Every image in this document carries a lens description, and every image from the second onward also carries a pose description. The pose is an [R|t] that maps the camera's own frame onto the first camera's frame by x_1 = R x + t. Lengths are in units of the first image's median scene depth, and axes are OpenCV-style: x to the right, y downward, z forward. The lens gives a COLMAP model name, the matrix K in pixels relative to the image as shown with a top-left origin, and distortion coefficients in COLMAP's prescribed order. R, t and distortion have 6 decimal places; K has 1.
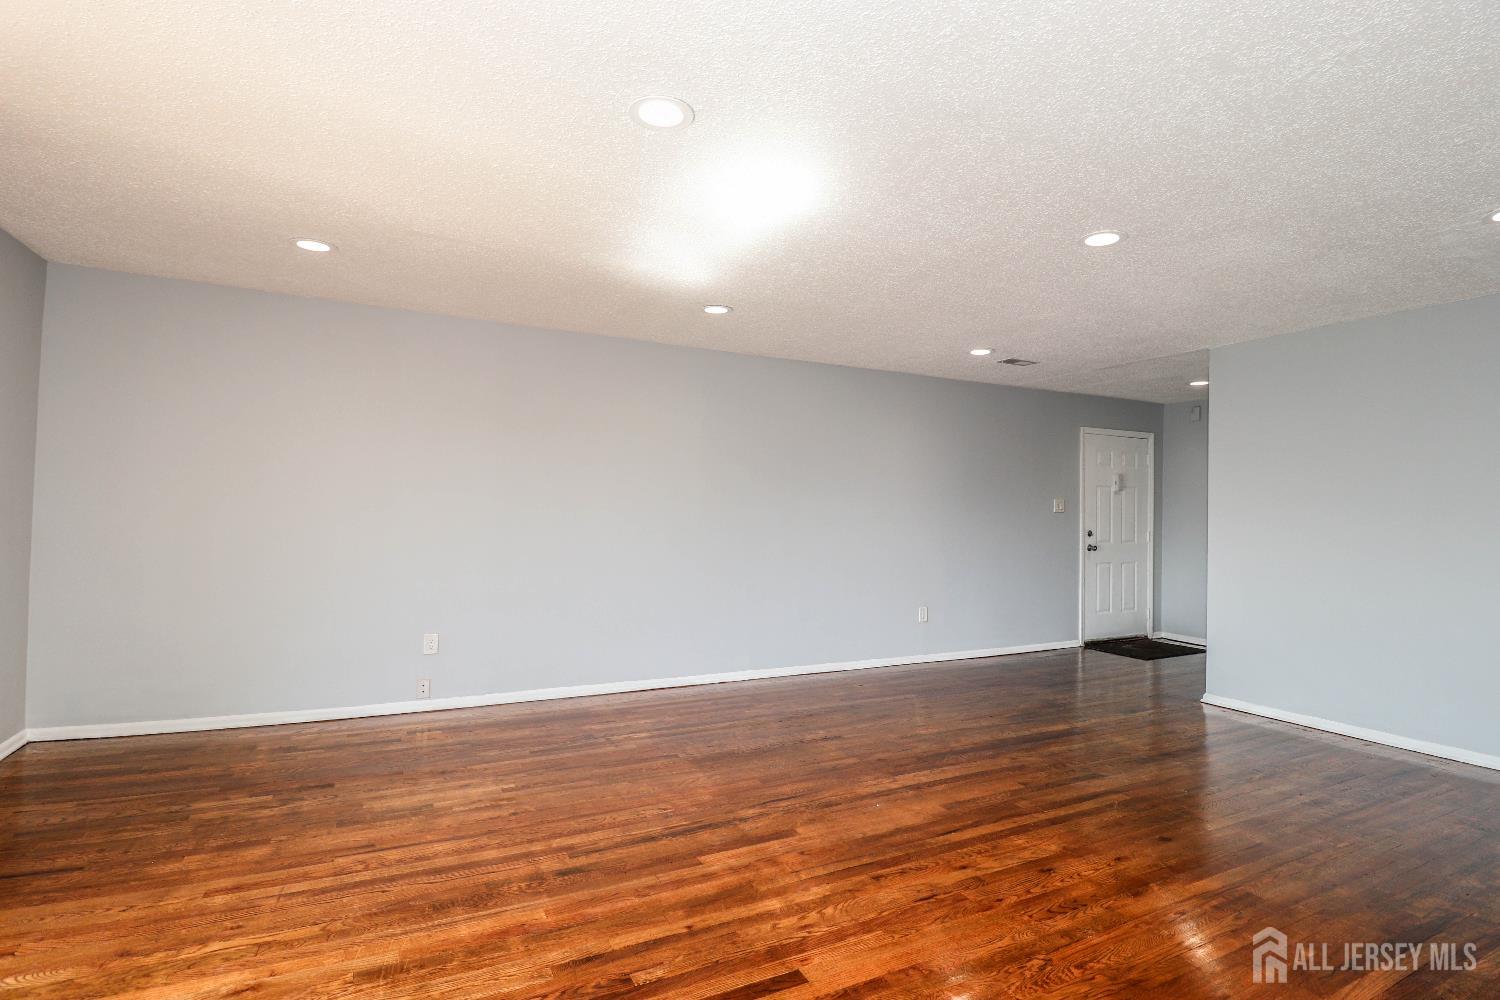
lens RADIAL K [[719.0, 0, 759.2], [0, 719.0, 495.6], [0, 0, 1]] dist [-0.002080, -0.003865]
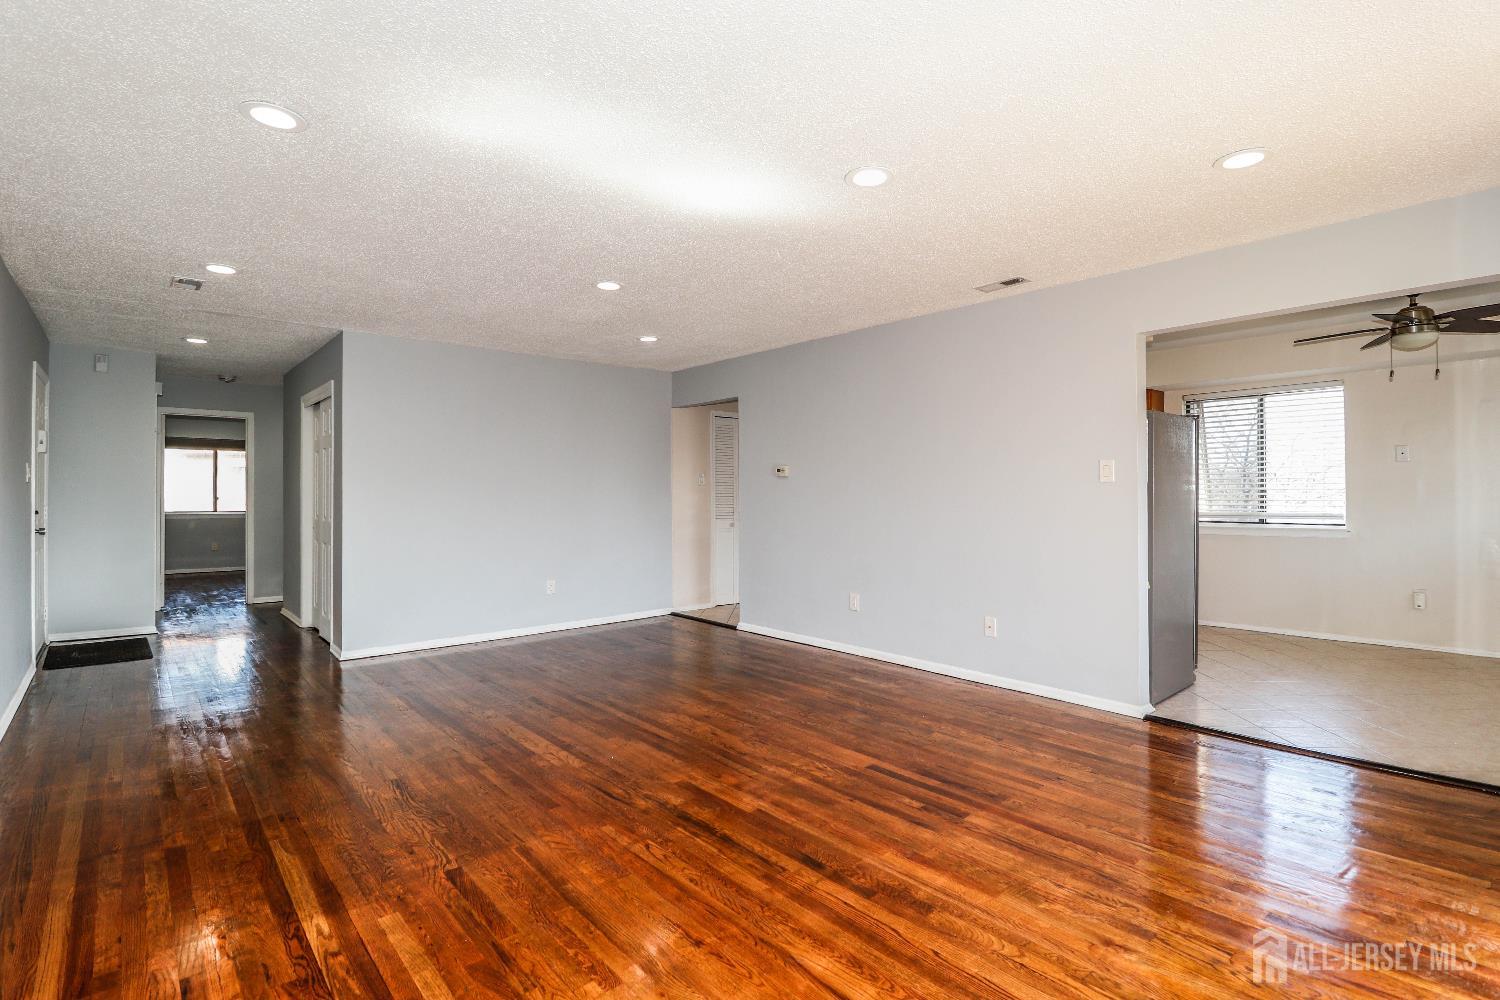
lens RADIAL K [[719.0, 0, 759.3], [0, 719.0, 500.5], [0, 0, 1]] dist [-0.002080, -0.003865]
pose [[-0.246080, -0.026035, 0.968900, -1.163346], [-0.028370, 0.999404, 0.019649, 0.010126], [-0.968834, -0.022653, -0.246672, 1.299171]]
